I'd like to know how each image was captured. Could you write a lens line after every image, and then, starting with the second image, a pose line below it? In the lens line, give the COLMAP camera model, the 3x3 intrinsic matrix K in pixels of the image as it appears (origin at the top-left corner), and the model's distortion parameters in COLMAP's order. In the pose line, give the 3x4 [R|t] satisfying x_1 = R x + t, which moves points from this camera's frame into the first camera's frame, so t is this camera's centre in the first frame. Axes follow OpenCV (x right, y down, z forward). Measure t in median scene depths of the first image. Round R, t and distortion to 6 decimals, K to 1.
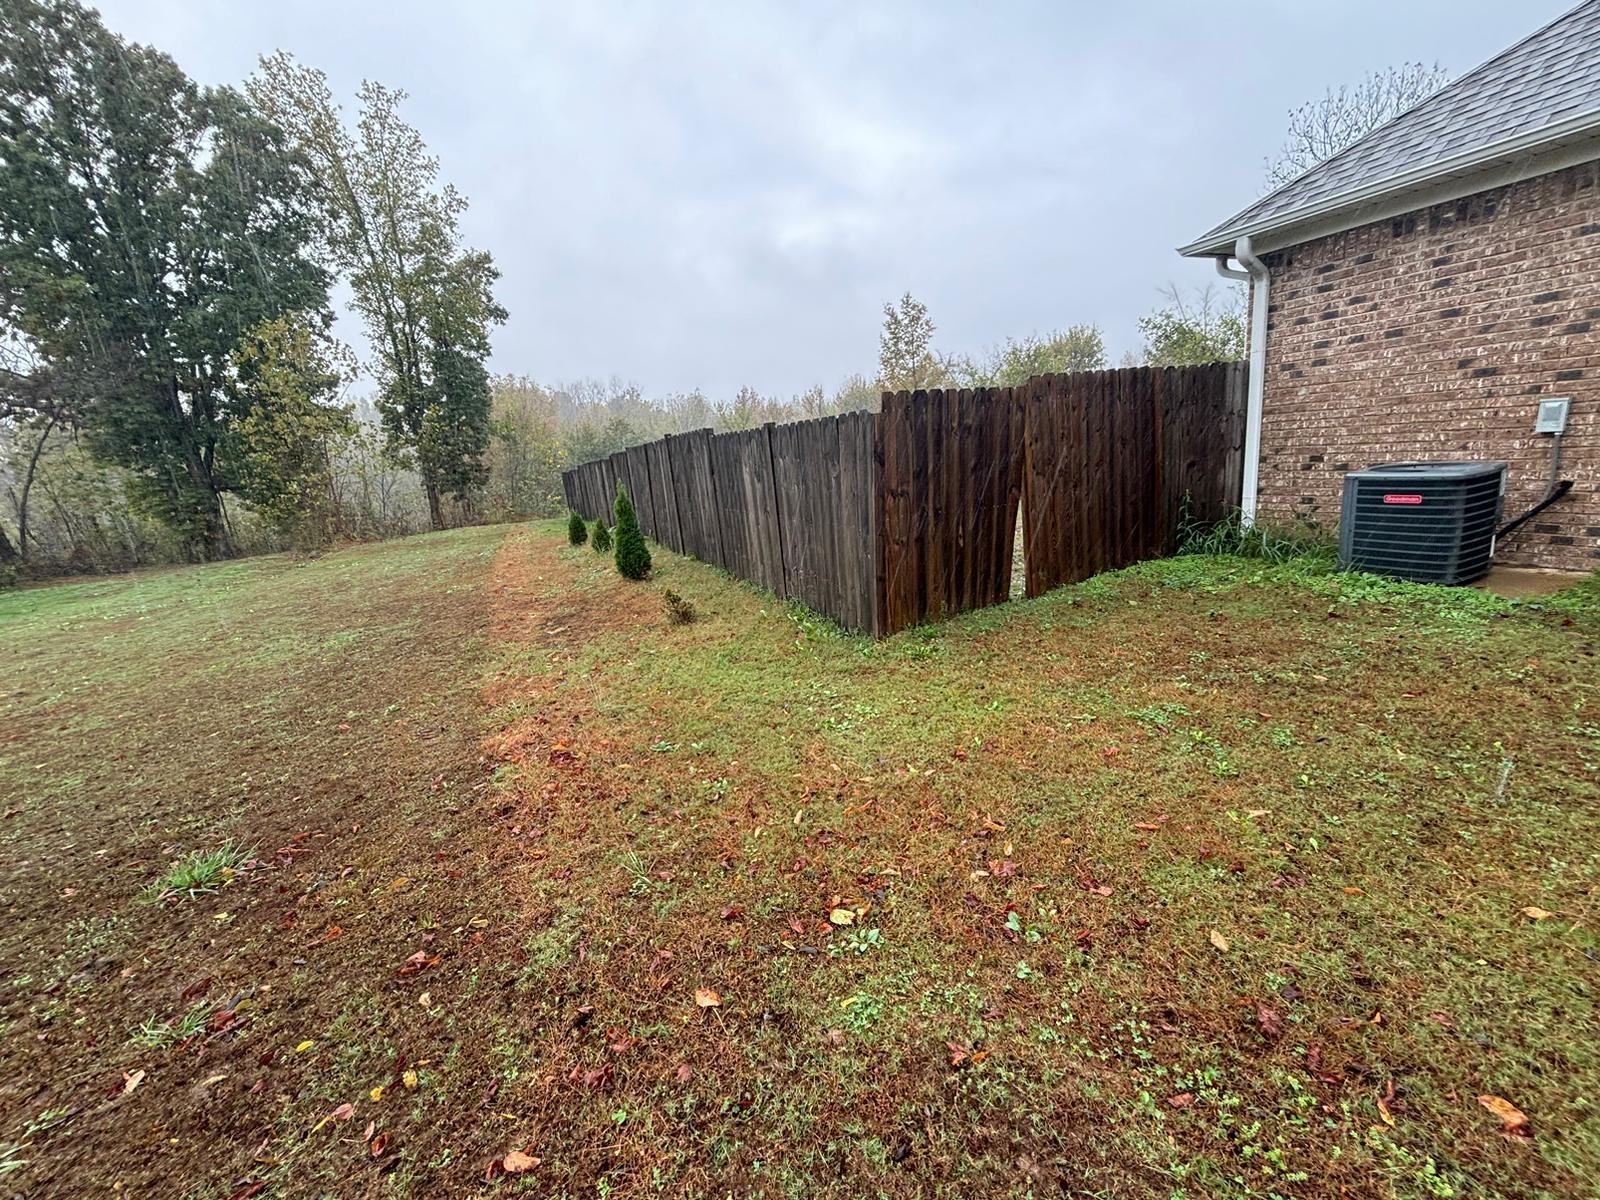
lens RADIAL K [[643.7, 0, 801.5], [0, 643.7, 599.4], [0, 0, 1]] dist [-0.000249, -0.000944]
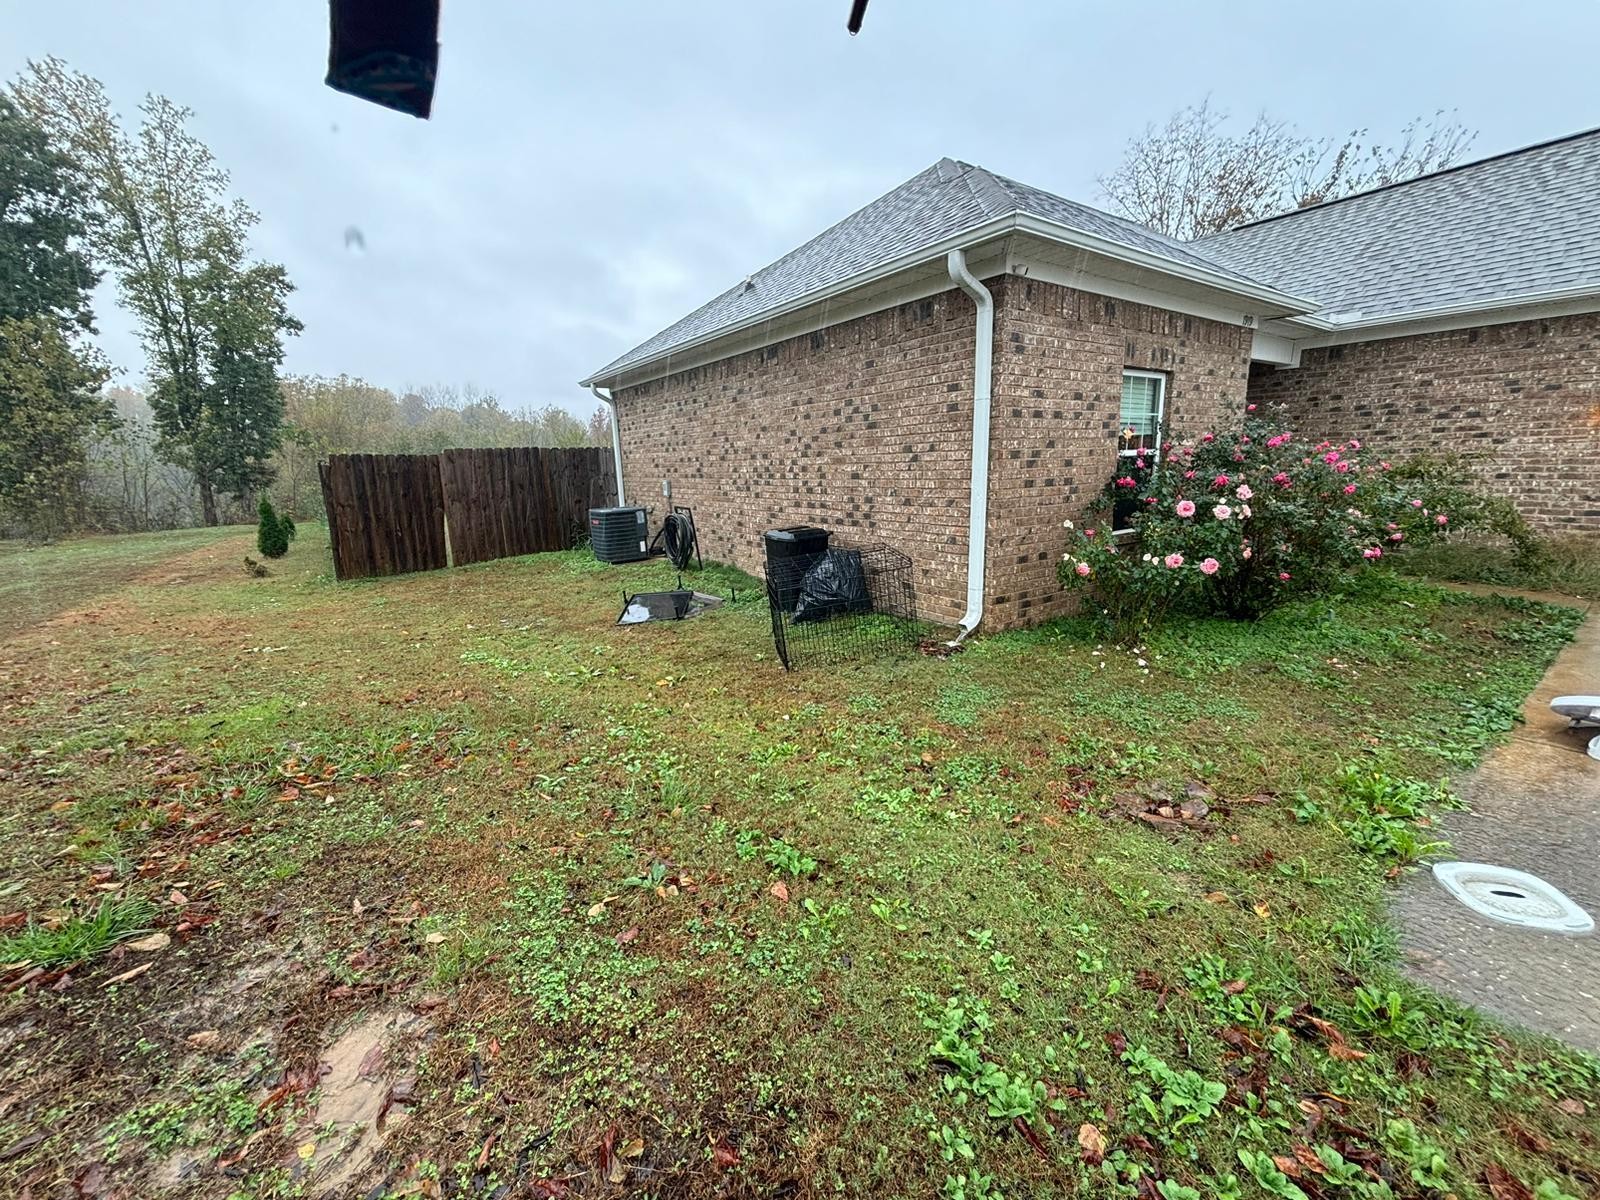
lens RADIAL K [[639.8, 0, 797.4], [0, 639.8, 604.8], [0, 0, 1]] dist [0.008746, -0.003936]
pose [[0.982523, 0.032880, 0.183215, 0.764416], [-0.026857, 0.999017, -0.035261, 0.113837], [-0.184194, 0.029724, 0.982440, -0.771708]]
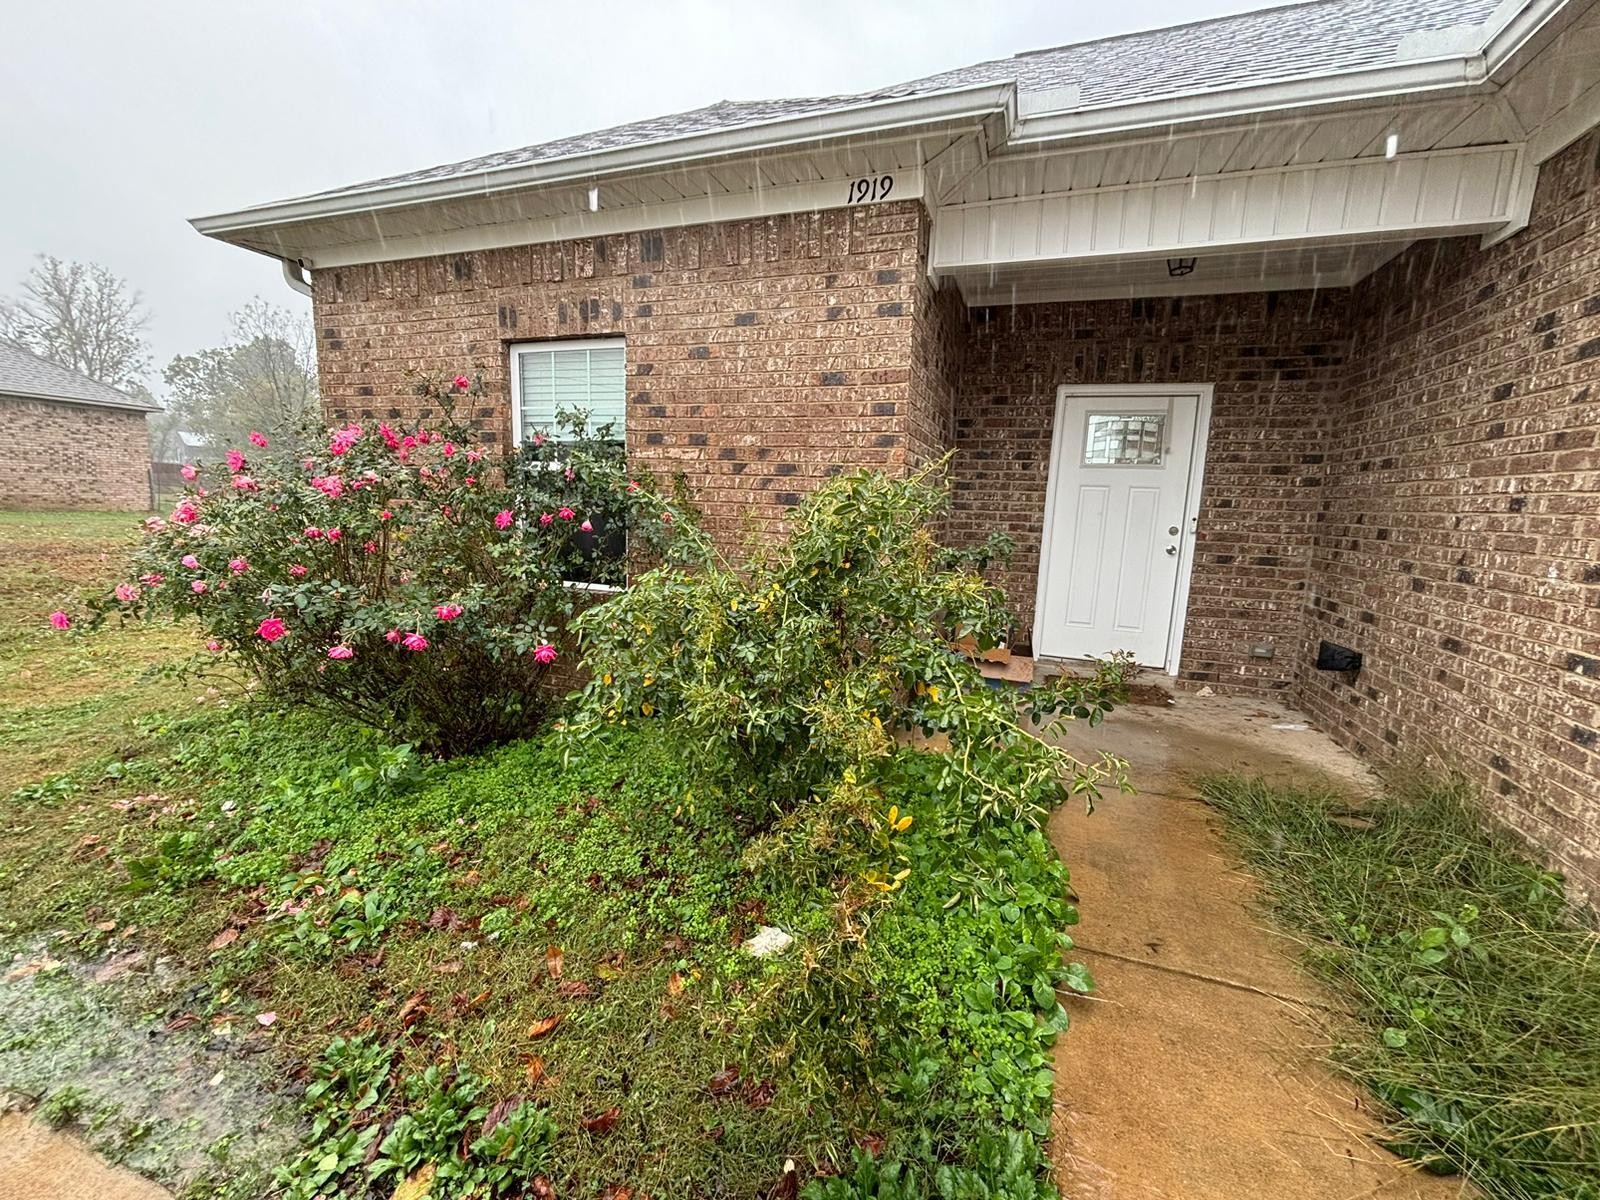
lens RADIAL K [[643.7, 0, 801.5], [0, 643.7, 599.4], [0, 0, 1]] dist [-0.000249, -0.000944]
pose [[0.701685, 0.230008, -0.674340, 1.899990], [-0.272185, 0.961209, 0.044633, -0.099547], [0.658448, 0.152227, 0.737071, -0.283247]]
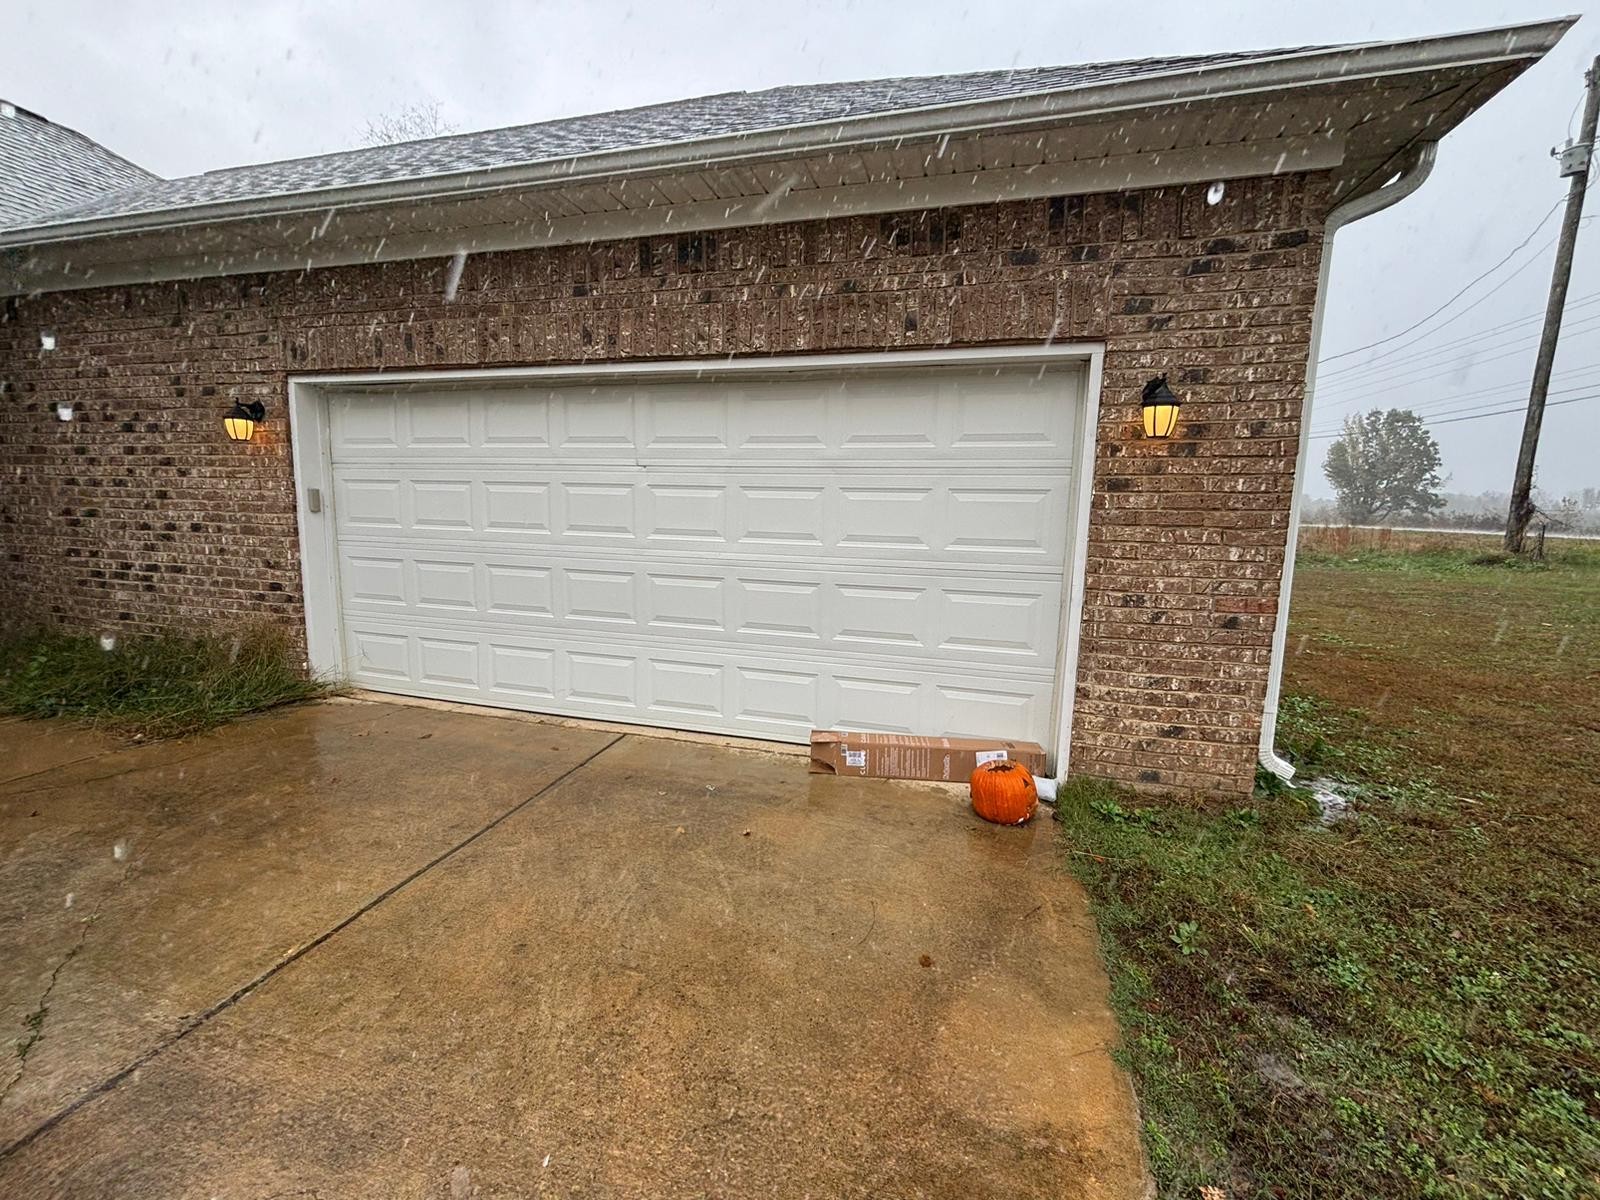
lens RADIAL K [[639.8, 0, 797.4], [0, 639.8, 604.8], [0, 0, 1]] dist [0.008746, -0.003936]
pose [[0.637962, 0.014519, 0.769931, 1.927035], [0.091794, 0.991260, -0.094753, 0.036196], [-0.764577, 0.131124, 0.631053, -0.834495]]
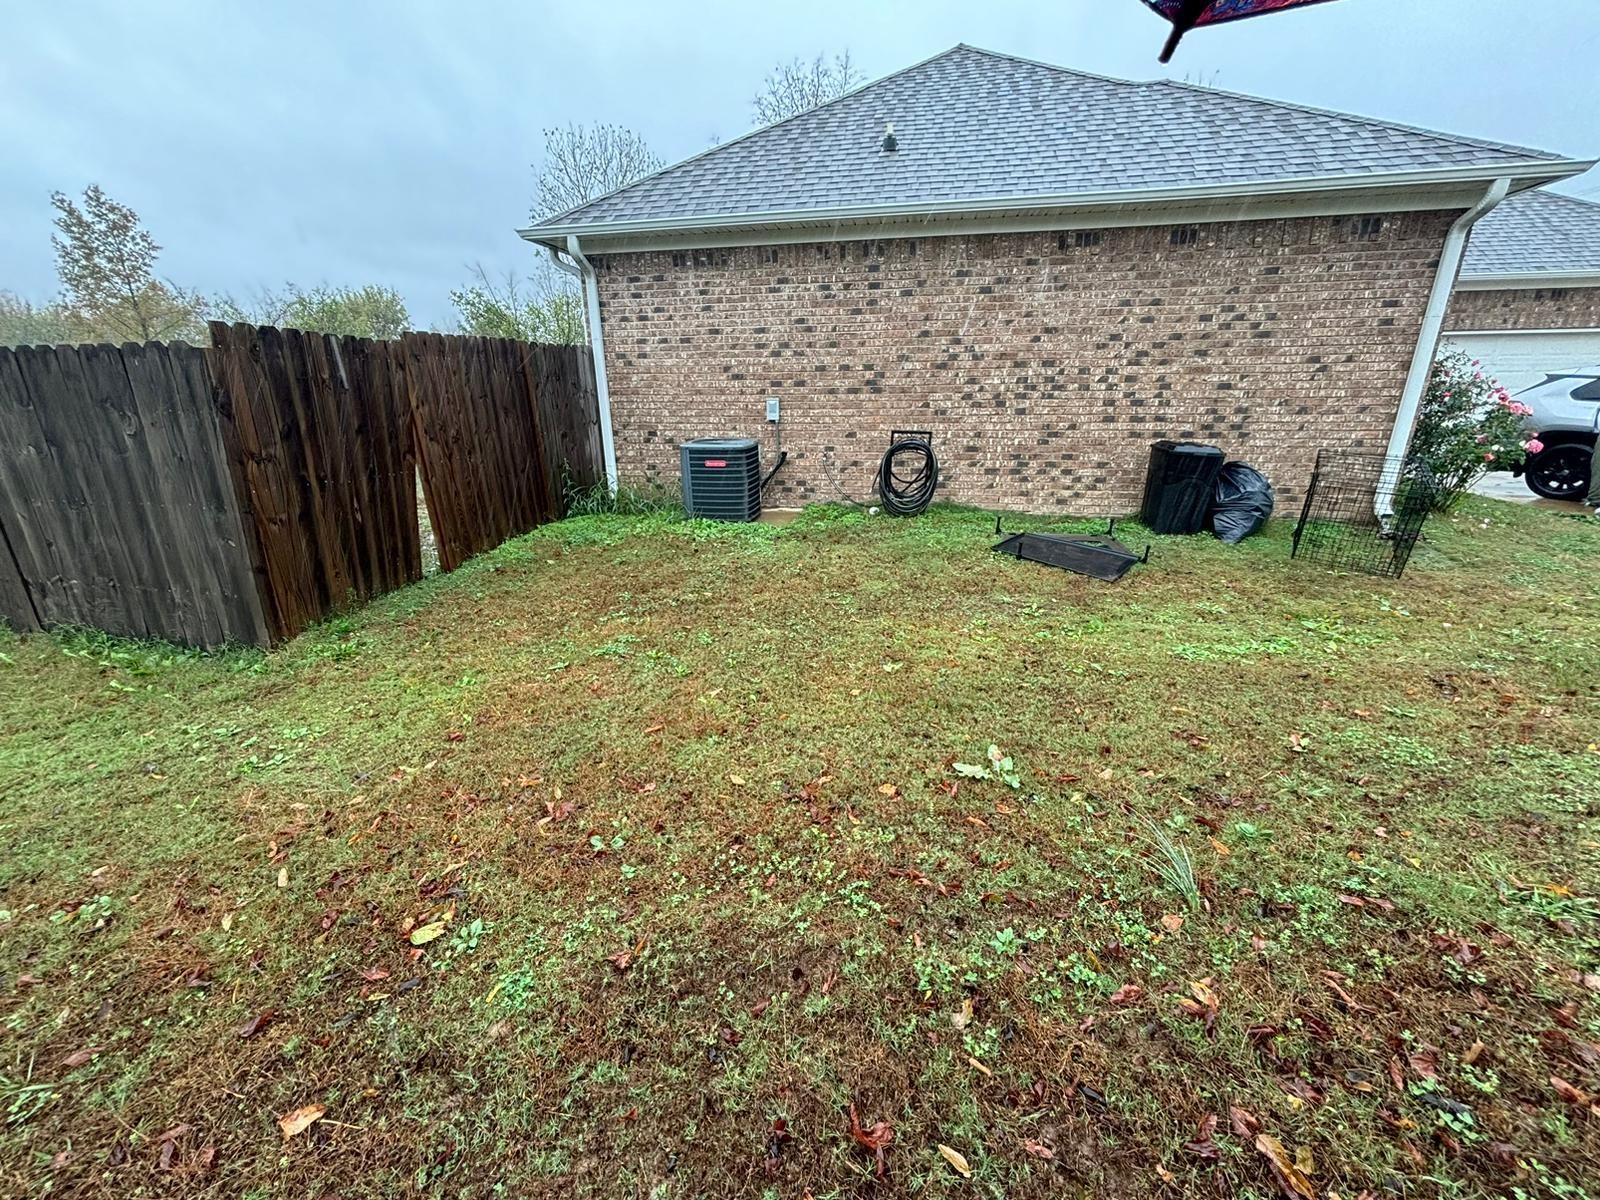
lens RADIAL K [[643.7, 0, 801.5], [0, 643.7, 599.4], [0, 0, 1]] dist [-0.000249, -0.000944]
pose [[0.586487, -0.171320, 0.791632, -0.086372], [0.146470, 0.983694, 0.104371, 0.013458], [-0.796605, 0.054737, 0.602017, 0.022060]]
